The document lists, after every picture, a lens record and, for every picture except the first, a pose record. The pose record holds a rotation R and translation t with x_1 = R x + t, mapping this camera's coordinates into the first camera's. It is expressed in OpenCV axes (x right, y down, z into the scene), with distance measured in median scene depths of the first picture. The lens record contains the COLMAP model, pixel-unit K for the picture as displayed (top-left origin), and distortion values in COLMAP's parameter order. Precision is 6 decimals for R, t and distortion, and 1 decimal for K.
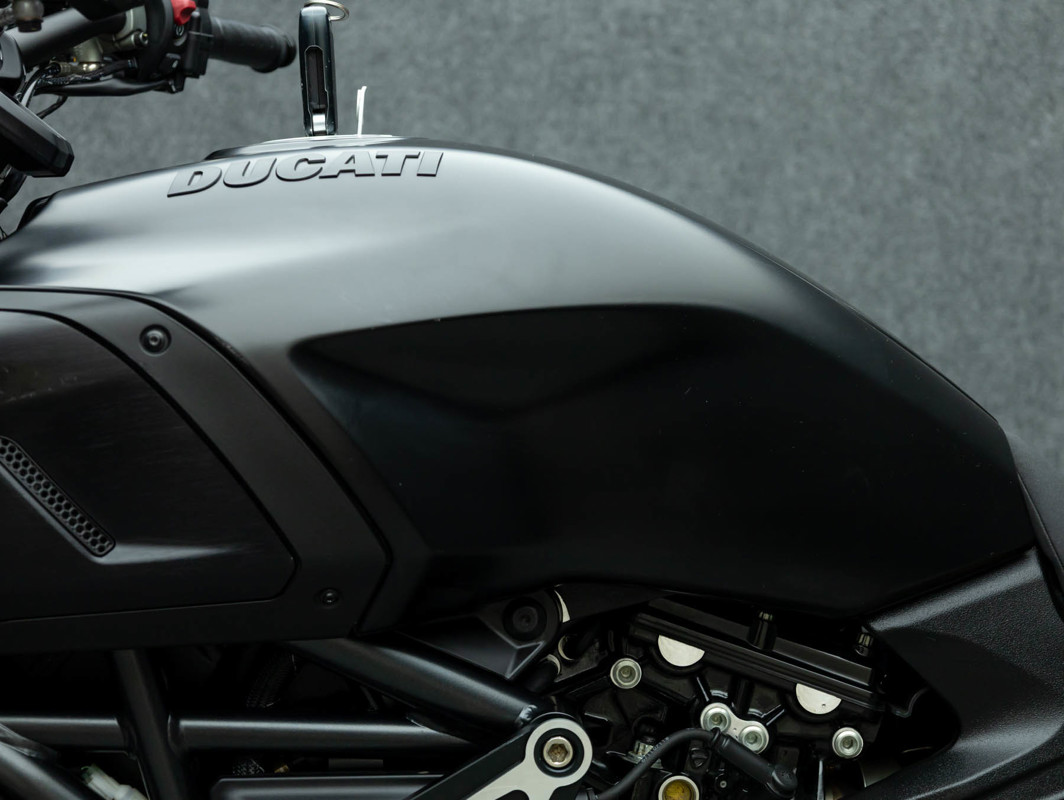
lens RADIAL K [[2797.1, 0, 545.7], [0, 2797.1, 440.0], [0, 0, 1]] dist [0.079074, 0.000000]
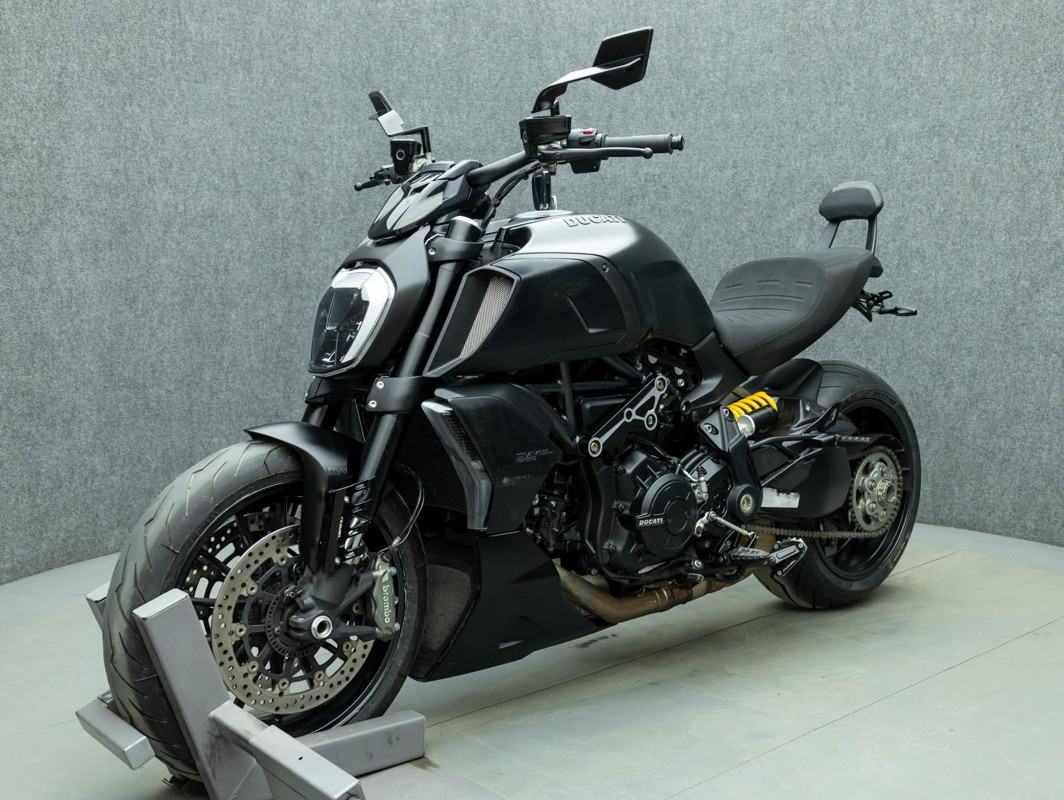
lens RADIAL K [[1132.1, 0, 541.0], [0, 1132.1, 412.1], [0, 0, 1]] dist [0.000211, 0.000000]
pose [[0.993874, 0.016407, -0.109295, 0.051855], [-0.010013, 0.998220, 0.058789, 0.026485], [0.110065, -0.057335, 0.992269, -0.192987]]
